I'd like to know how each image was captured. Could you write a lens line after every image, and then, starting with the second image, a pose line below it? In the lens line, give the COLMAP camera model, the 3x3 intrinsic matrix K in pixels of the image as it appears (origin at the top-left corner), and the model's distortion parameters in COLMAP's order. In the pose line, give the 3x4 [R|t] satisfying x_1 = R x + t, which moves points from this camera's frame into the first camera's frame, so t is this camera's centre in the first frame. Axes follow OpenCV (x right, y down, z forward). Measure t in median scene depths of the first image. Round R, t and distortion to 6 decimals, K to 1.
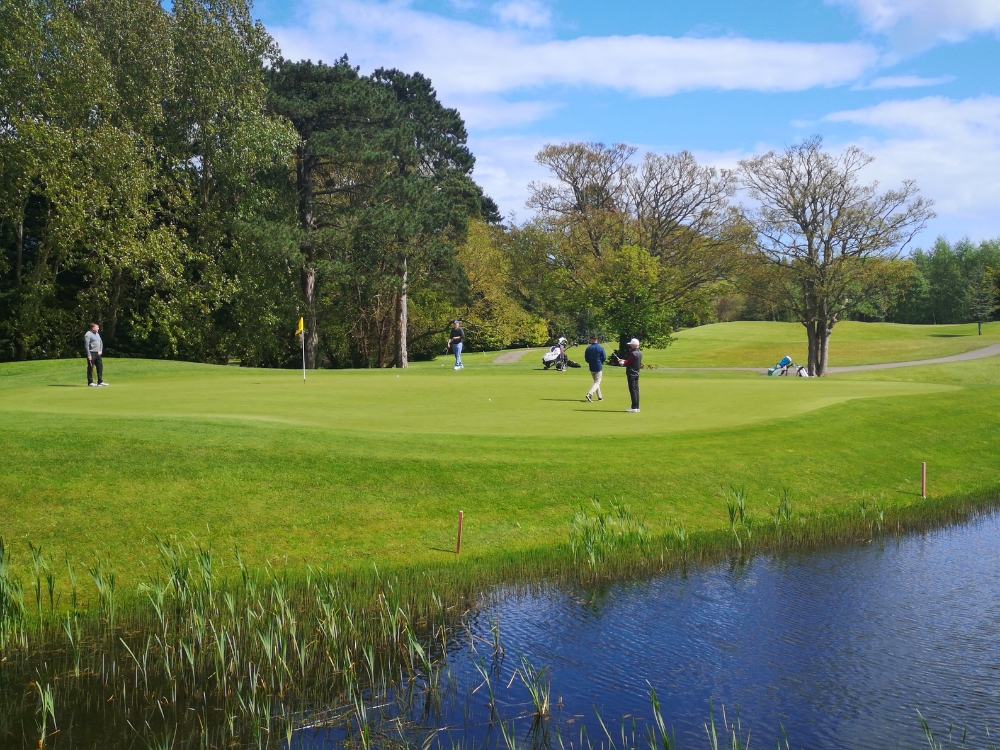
lens RADIAL K [[1234.9, 0, 500.0], [0, 1234.9, 375.0], [0, 0, 1]] dist [0.060259, 0.056158]
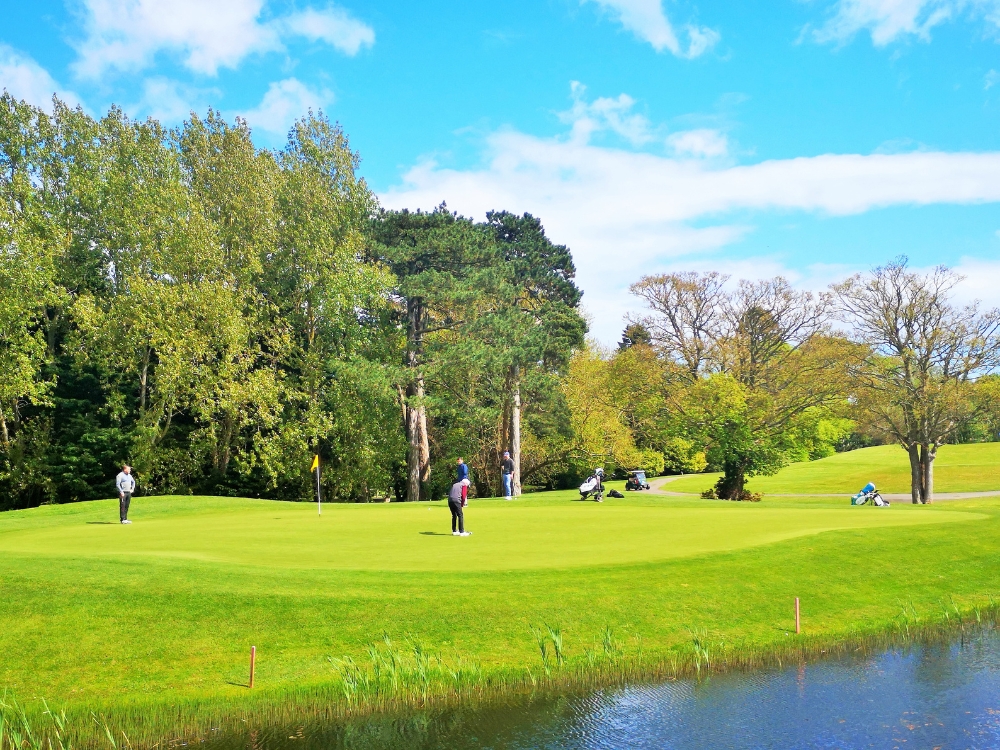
lens RADIAL K [[1232.5, 0, 500.0], [0, 1232.5, 375.0], [0, 0, 1]] dist [0.094656, -0.009640]
pose [[0.982976, -0.030144, -0.181246, 0.114653], [0.011656, 0.994694, -0.102217, -0.002972], [0.183366, 0.098365, 0.978111, -0.006896]]
